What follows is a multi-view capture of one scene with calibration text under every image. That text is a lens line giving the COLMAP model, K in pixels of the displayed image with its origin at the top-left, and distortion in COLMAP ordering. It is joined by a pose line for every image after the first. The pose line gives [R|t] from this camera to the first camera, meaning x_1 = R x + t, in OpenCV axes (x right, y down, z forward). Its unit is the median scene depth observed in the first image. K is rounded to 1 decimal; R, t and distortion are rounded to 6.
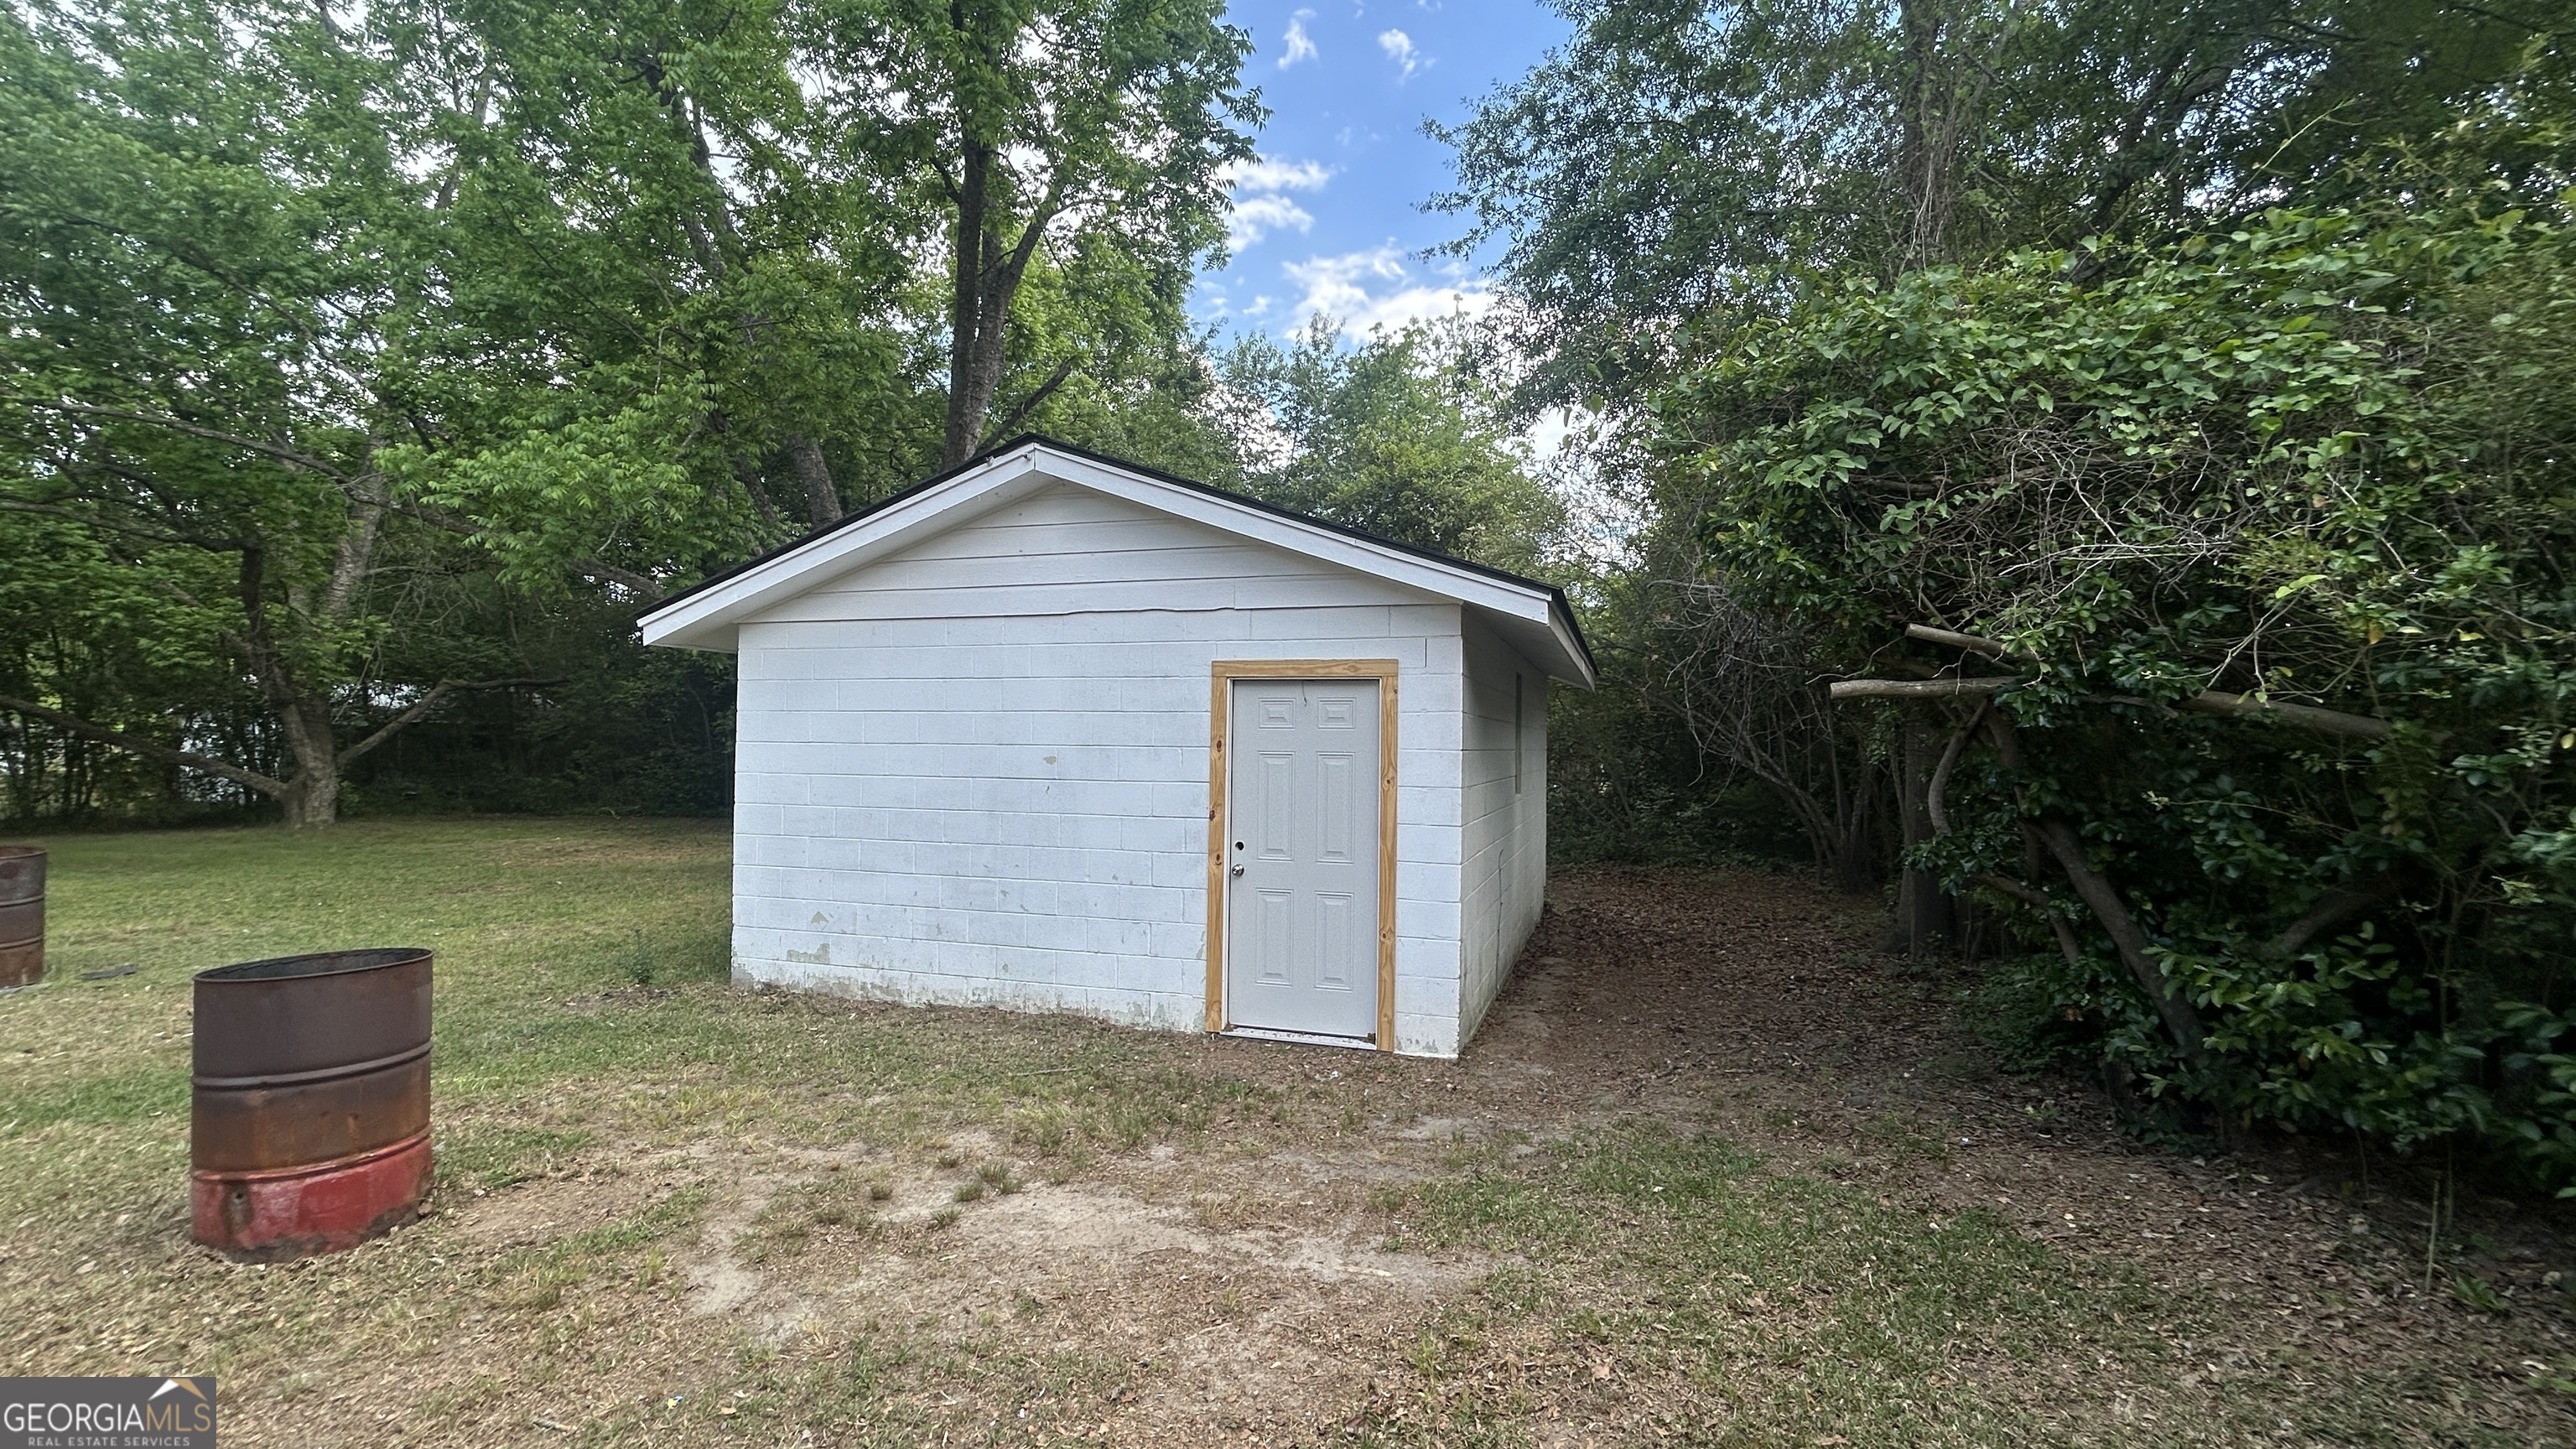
lens RADIAL K [[1074.1, 0, 1277.5], [0, 1074.1, 726.9], [0, 0, 1]] dist [-0.000241, 0.001099]
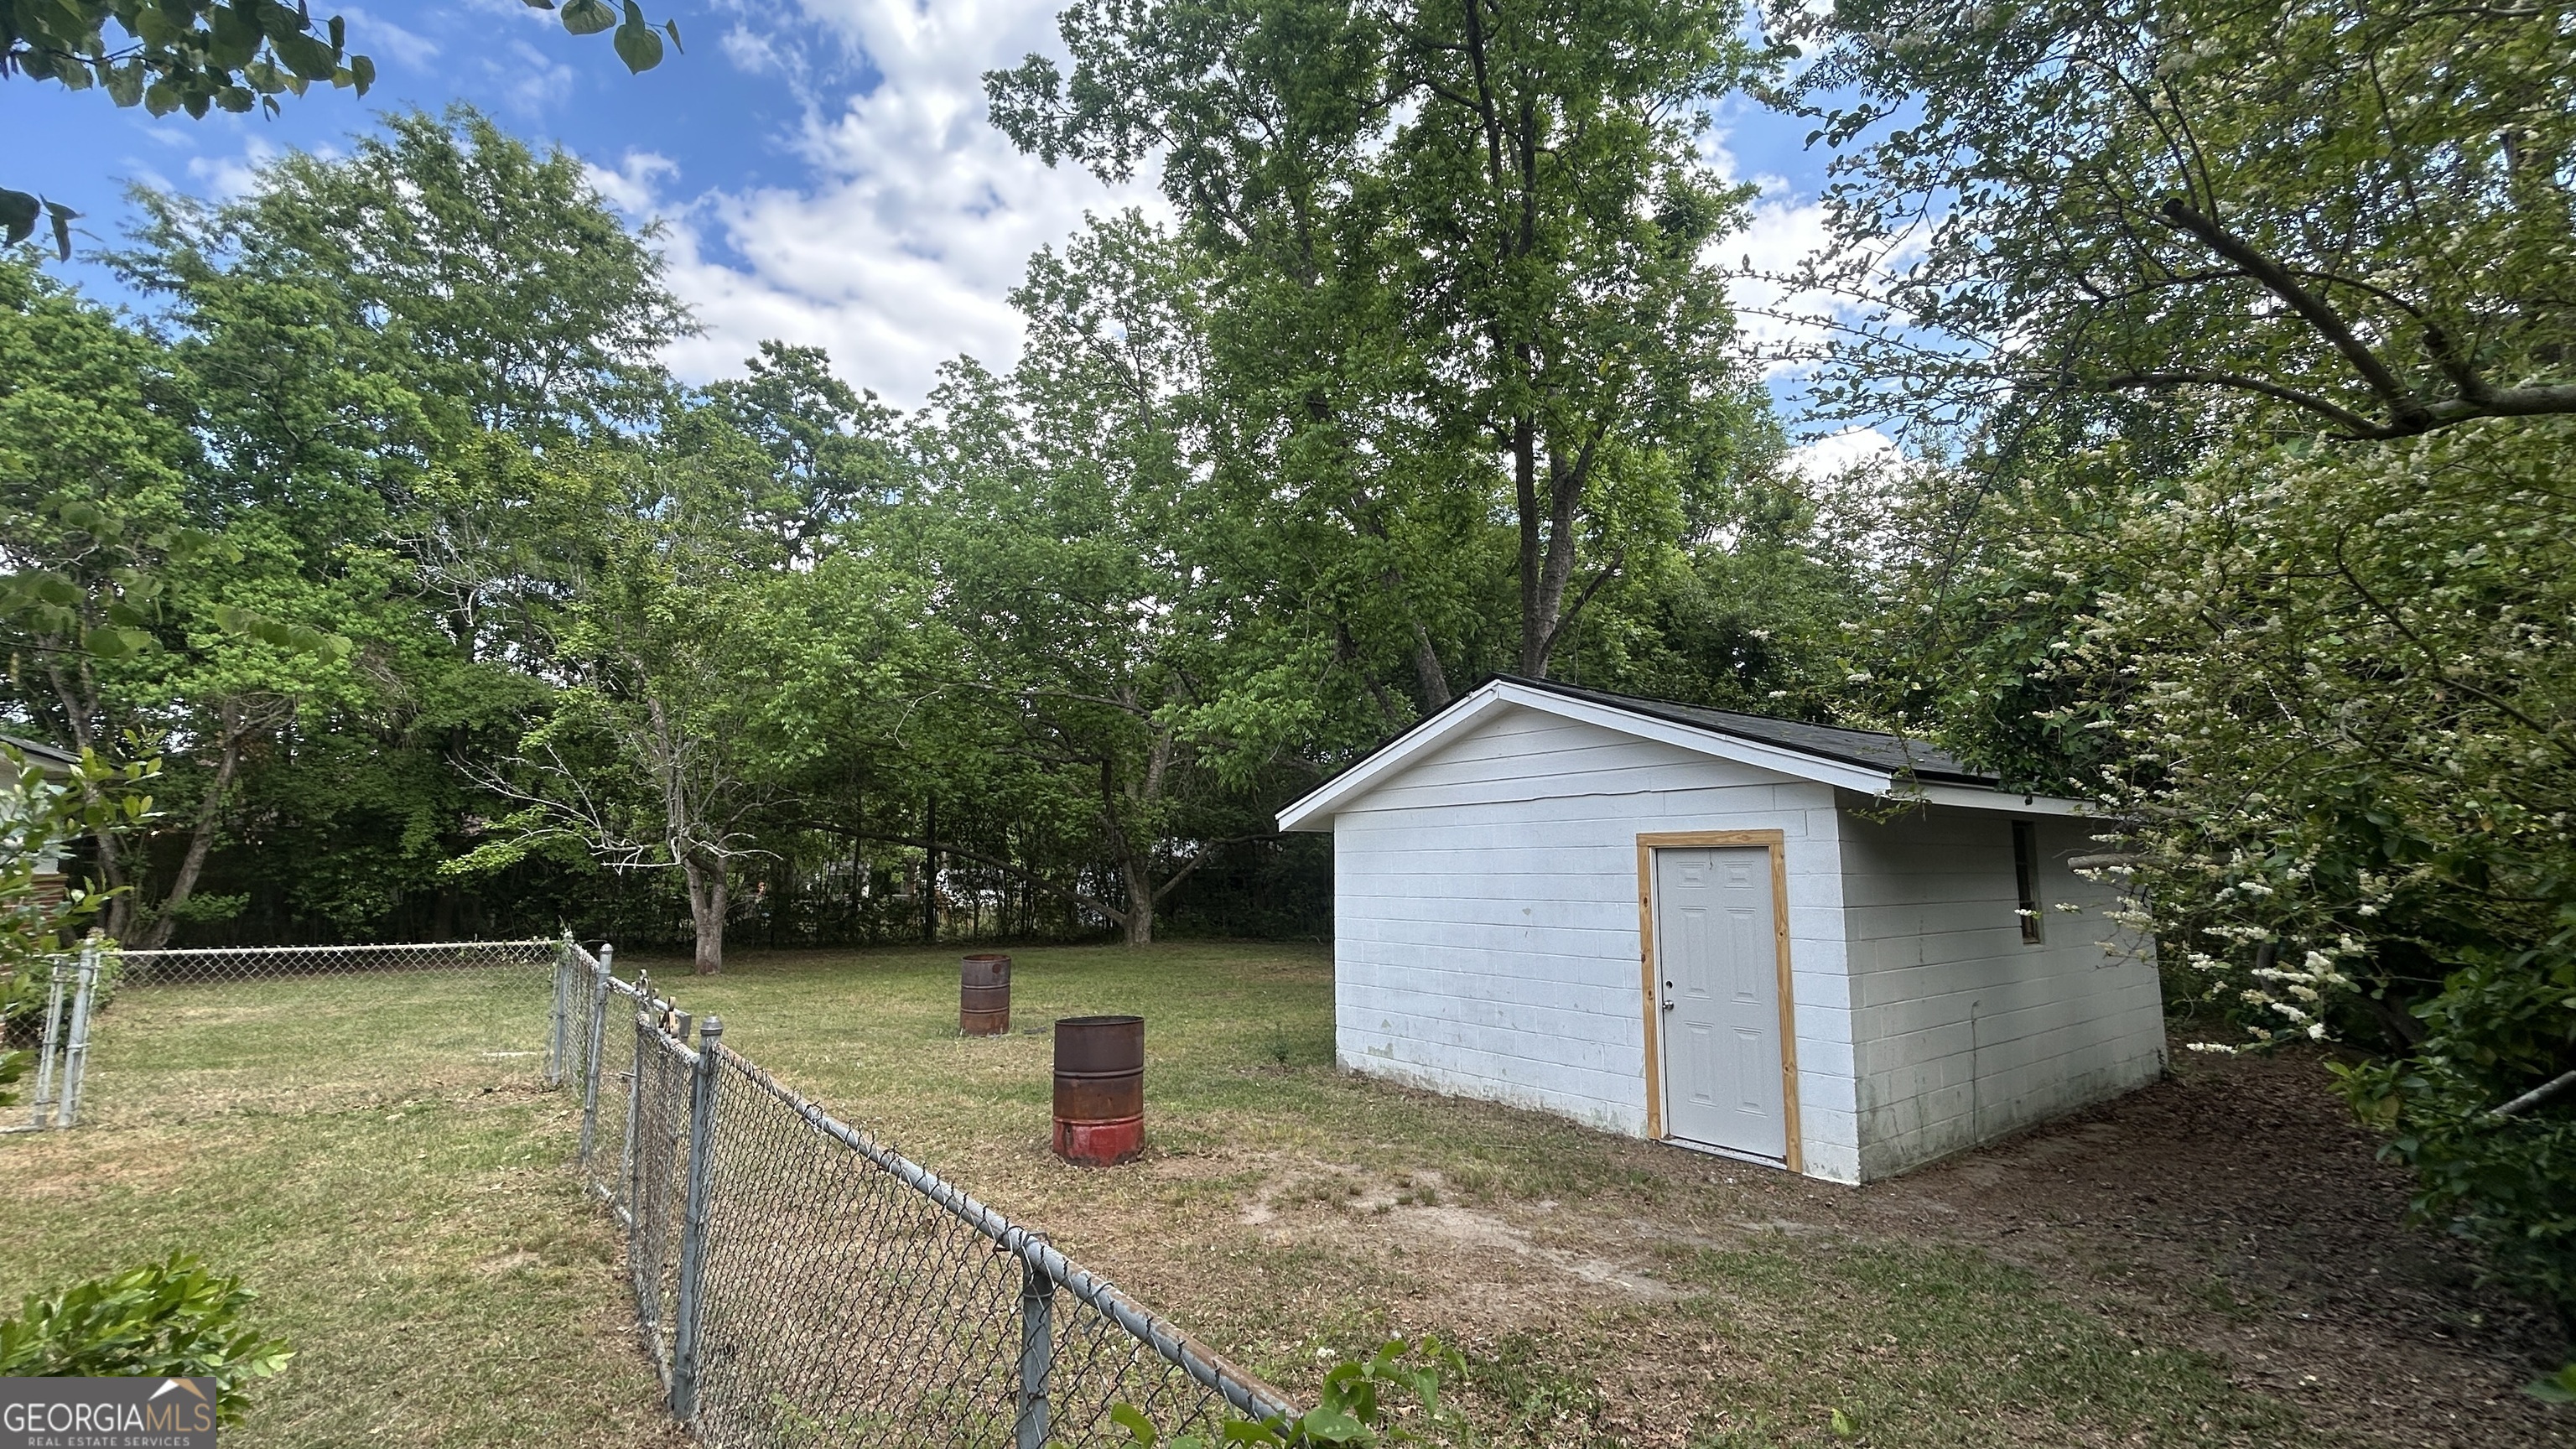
lens RADIAL K [[1074.1, 0, 1288.7], [0, 1074.1, 732.2], [0, 0, 1]] dist [-0.000241, 0.001099]
pose [[0.821729, -0.086551, -0.563267, 0.339684], [0.020668, 0.992276, -0.122320, -0.035108], [0.569503, 0.088872, 0.817171, -0.285946]]
